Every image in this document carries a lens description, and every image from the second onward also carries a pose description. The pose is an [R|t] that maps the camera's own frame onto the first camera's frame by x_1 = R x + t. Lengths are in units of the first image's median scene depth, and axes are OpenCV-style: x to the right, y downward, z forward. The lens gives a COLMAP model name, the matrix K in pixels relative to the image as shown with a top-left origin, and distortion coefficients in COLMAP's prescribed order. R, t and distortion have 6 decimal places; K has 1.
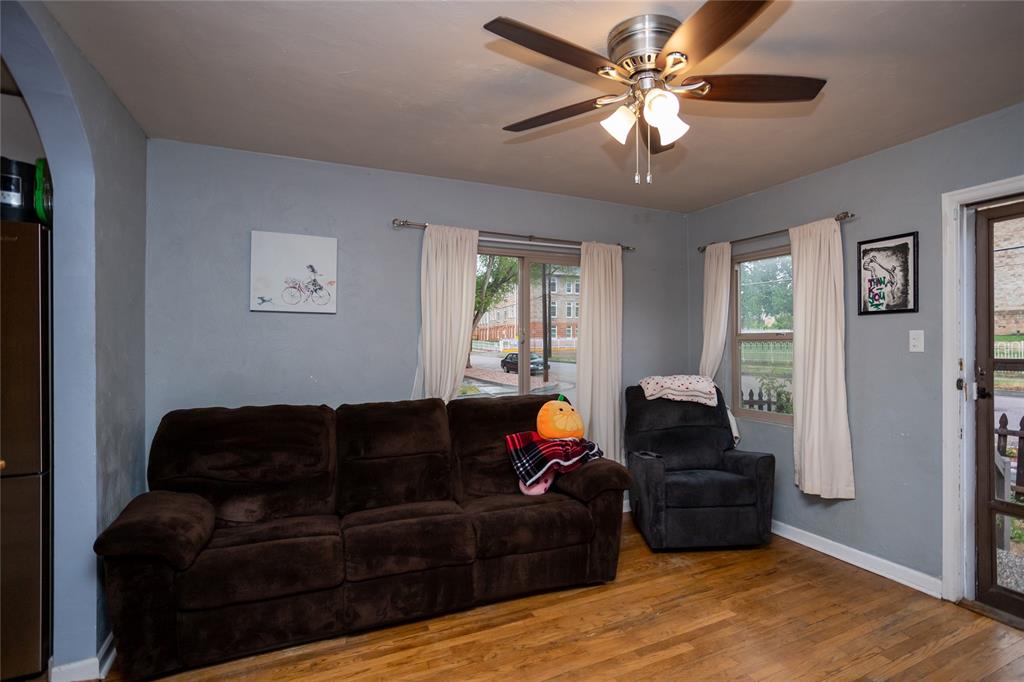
lens RADIAL K [[512.5, 0, 517.1], [0, 512.5, 337.8], [0, 0, 1]] dist [-0.024933, 0.007767]
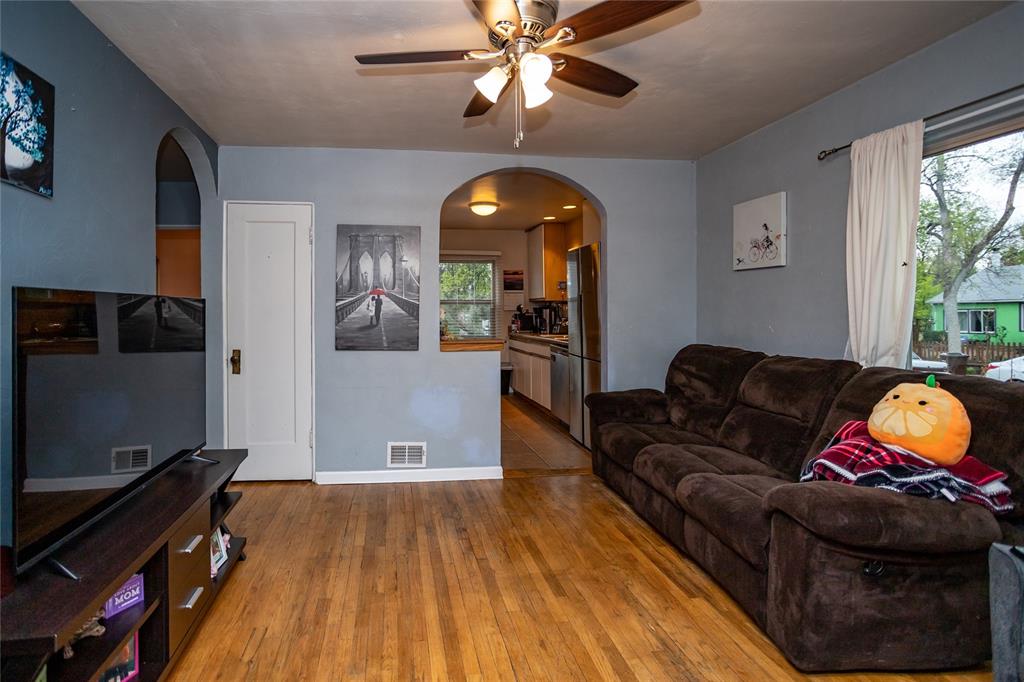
lens RADIAL K [[512.5, 0, 519.3], [0, 512.5, 309.9], [0, 0, 1]] dist [-0.024933, 0.007767]
pose [[-0.191641, 0.005680, -0.981449, 0.757345], [0.012697, 0.999914, 0.003308, 0.029876], [0.981383, -0.011827, -0.191697, 0.698403]]
